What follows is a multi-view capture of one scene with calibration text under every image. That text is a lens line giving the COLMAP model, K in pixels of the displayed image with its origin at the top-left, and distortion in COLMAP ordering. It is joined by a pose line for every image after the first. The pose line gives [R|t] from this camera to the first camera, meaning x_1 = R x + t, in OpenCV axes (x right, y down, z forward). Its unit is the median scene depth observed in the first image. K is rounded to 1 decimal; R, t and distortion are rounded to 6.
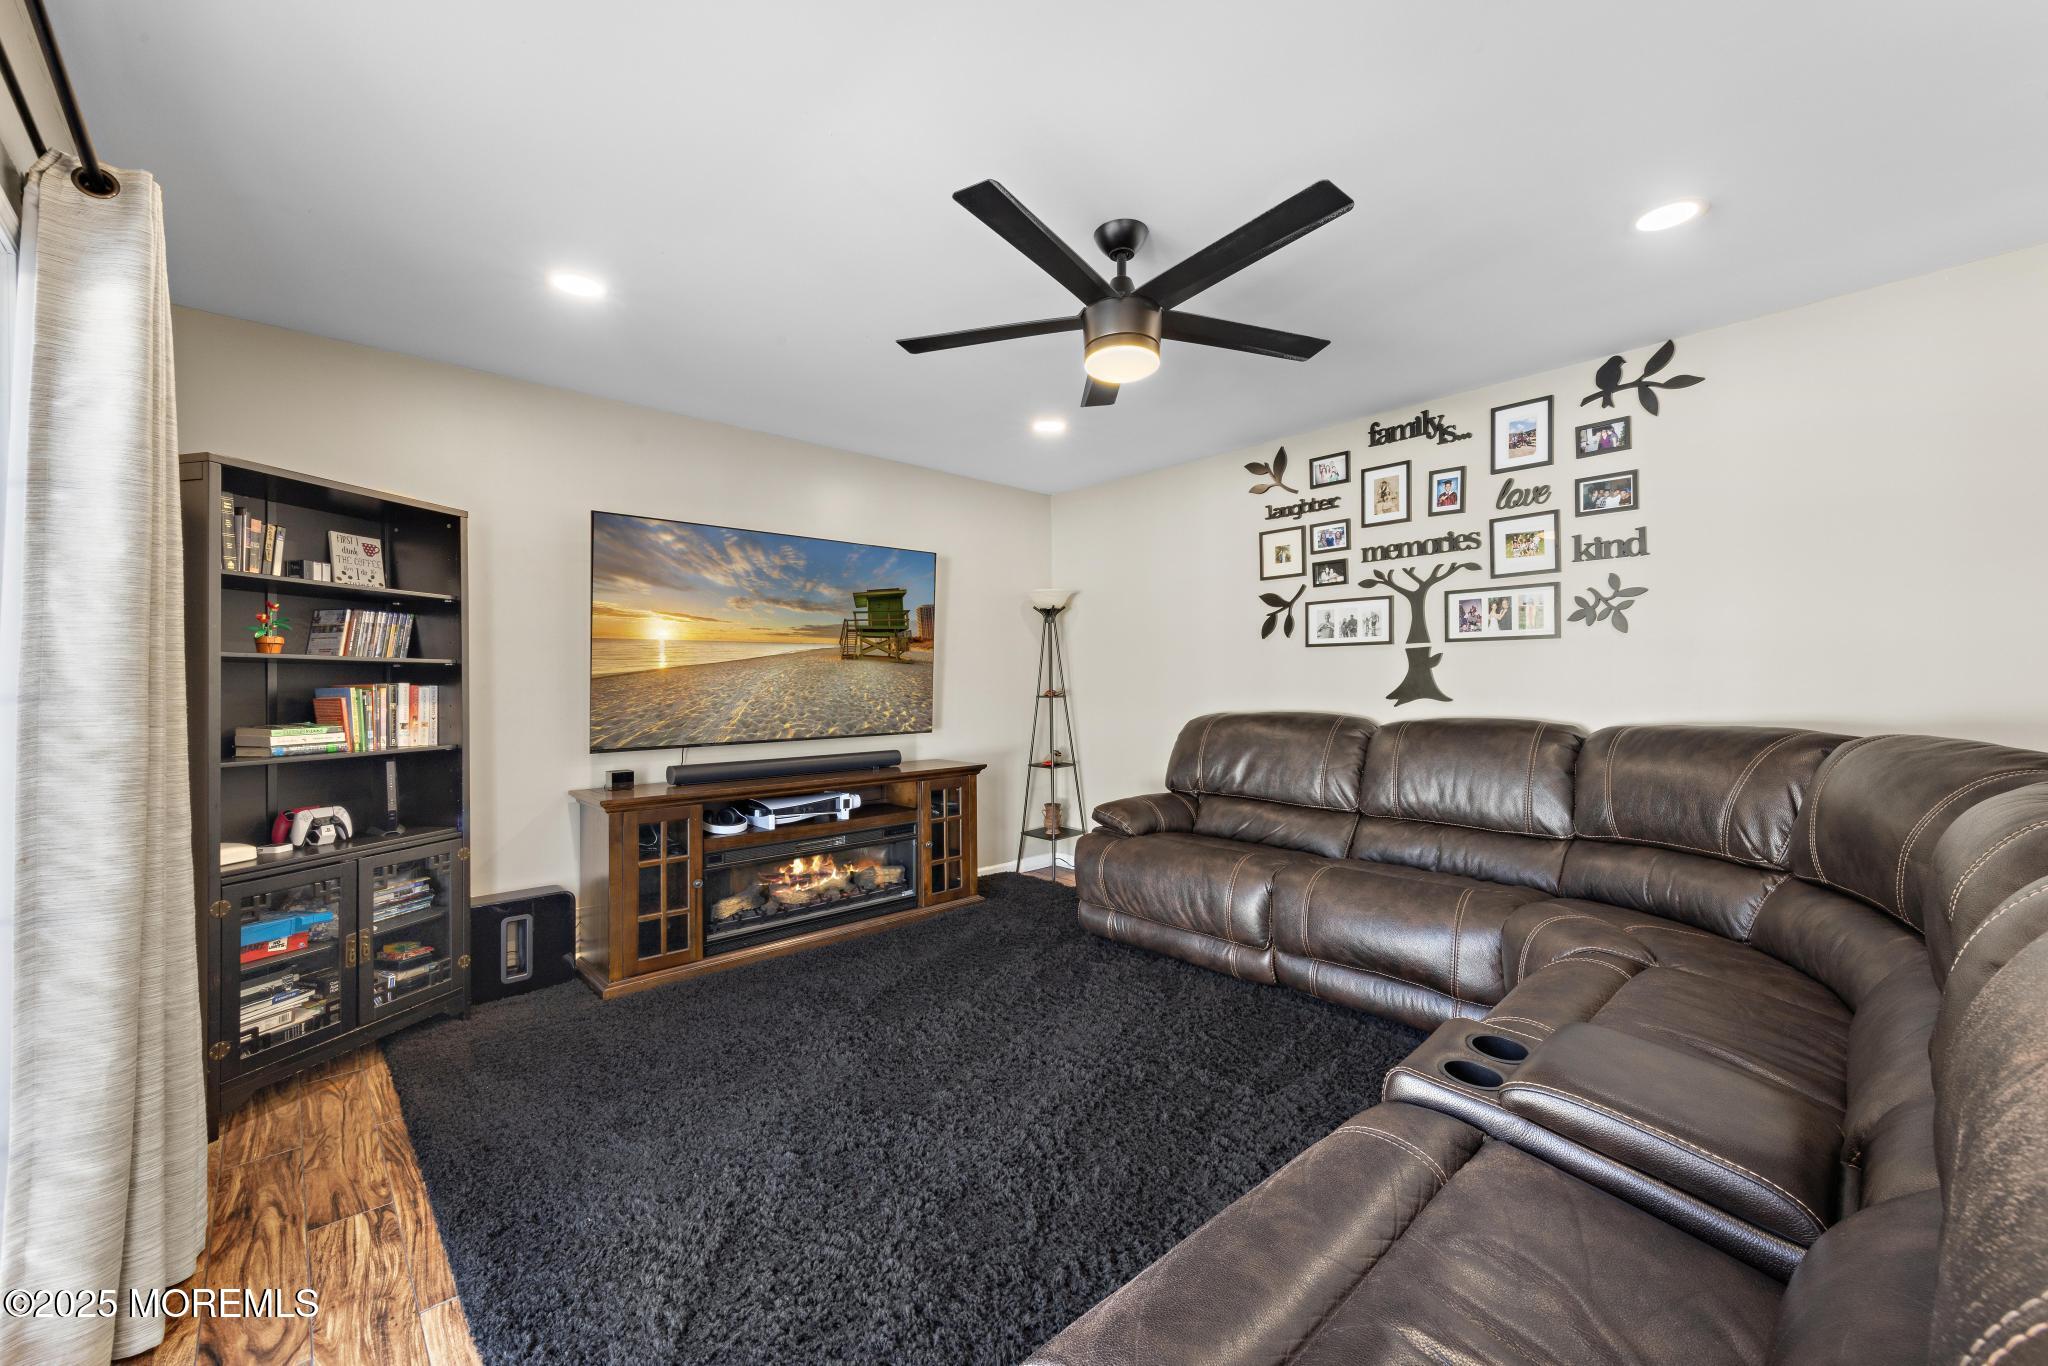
lens RADIAL K [[794.0, 0, 1026.1], [0, 794.0, 686.9], [0, 0, 1]] dist [0.000133, -0.000010]
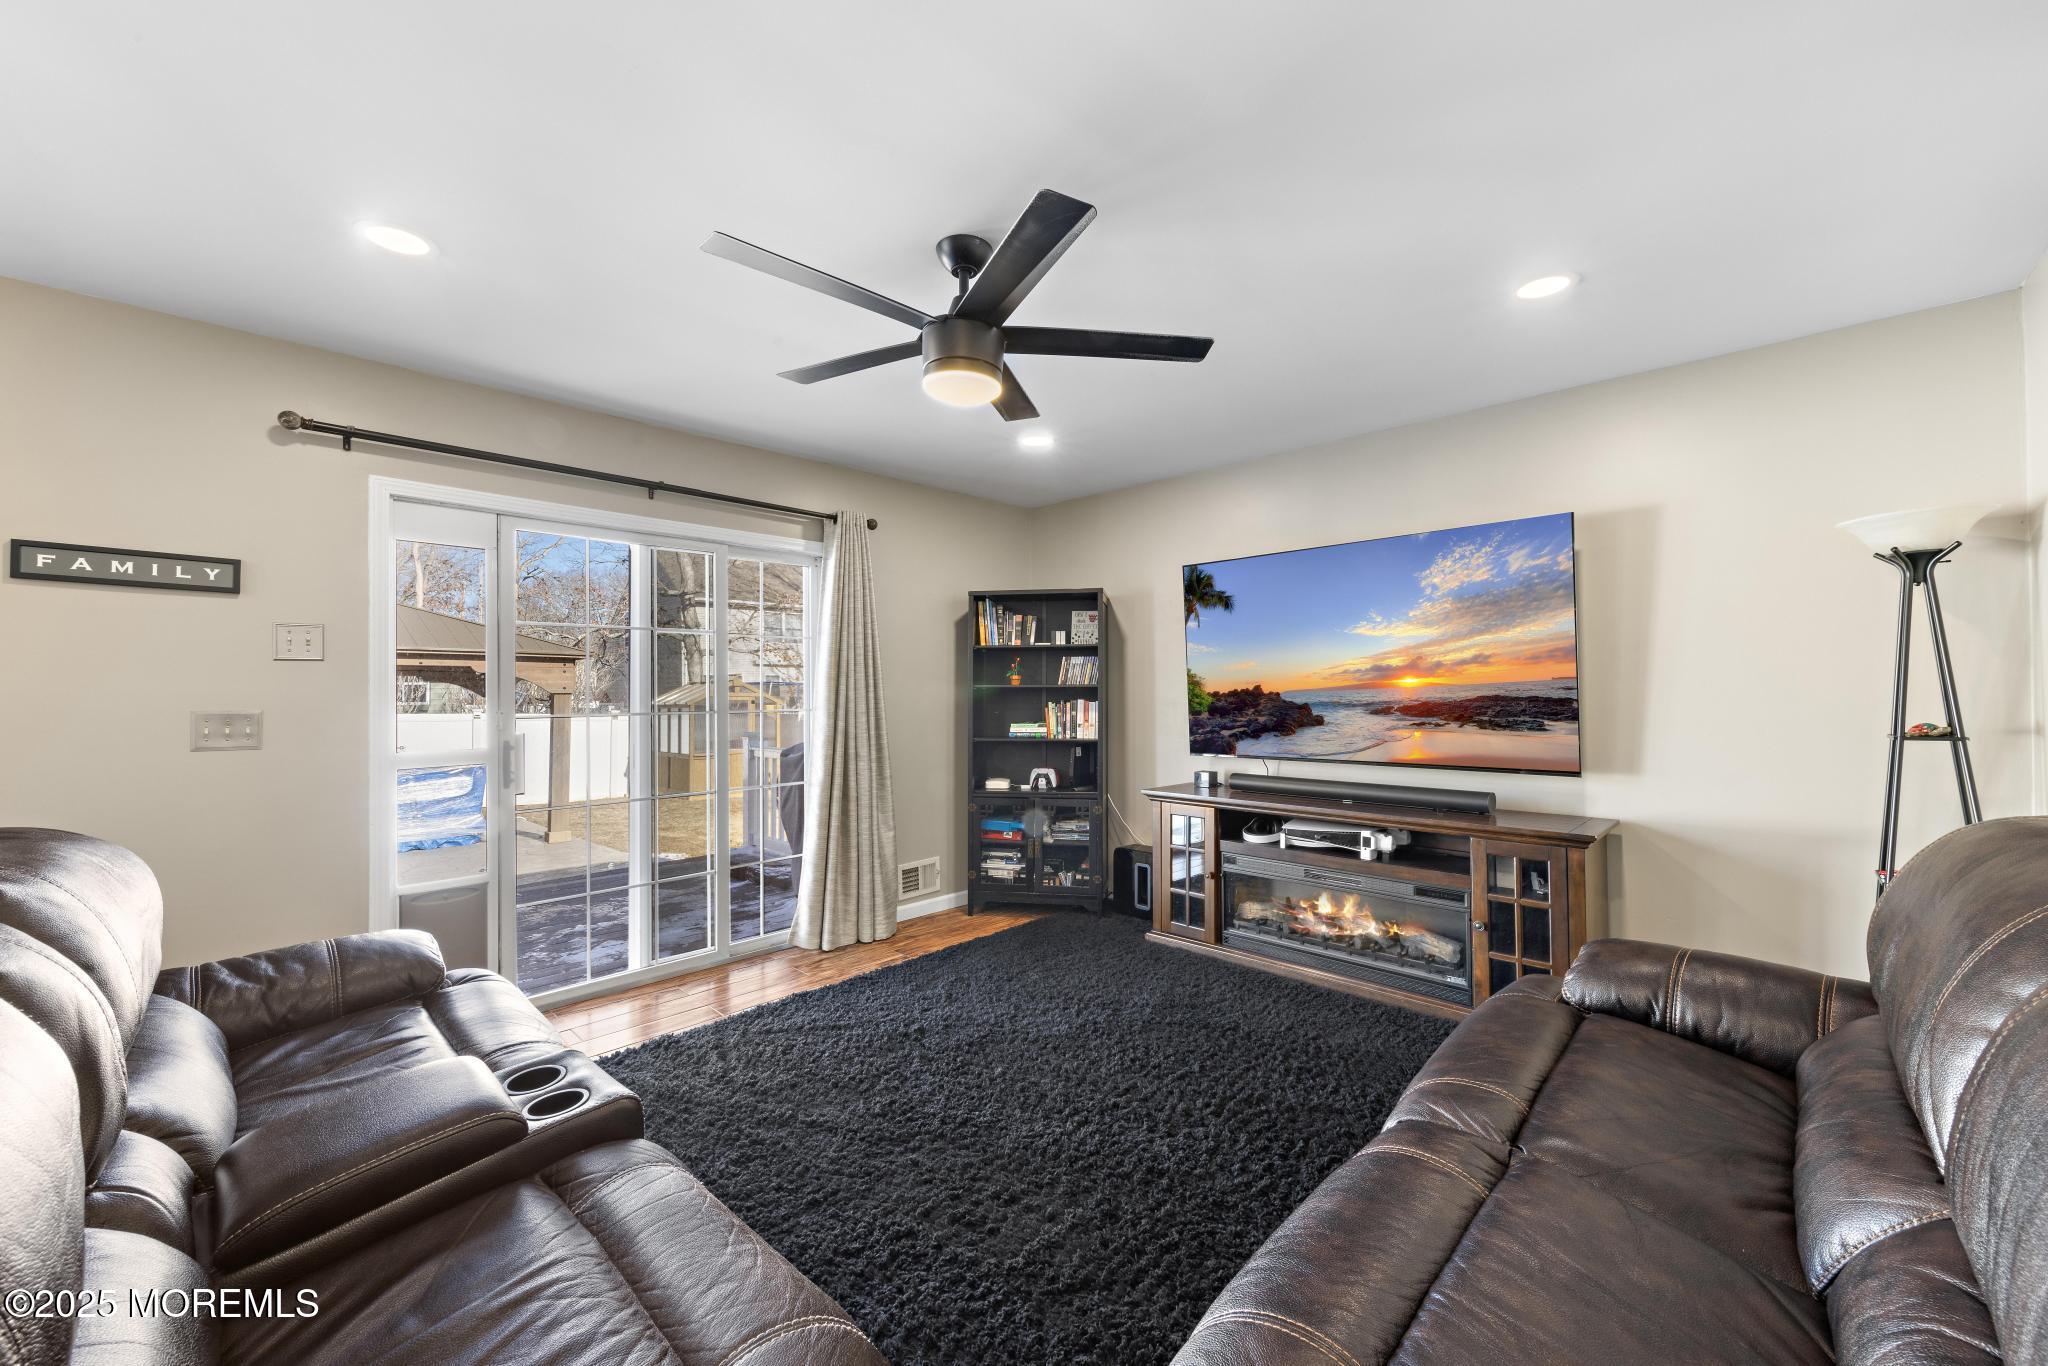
lens RADIAL K [[794.0, 0, 1027.3], [0, 794.0, 674.8], [0, 0, 1]] dist [0.000133, -0.000010]
pose [[0.061297, -0.008441, -0.998084, 0.857161], [0.004028, 0.999958, -0.008210, -0.043217], [0.998111, -0.003517, 0.061328, 0.788442]]
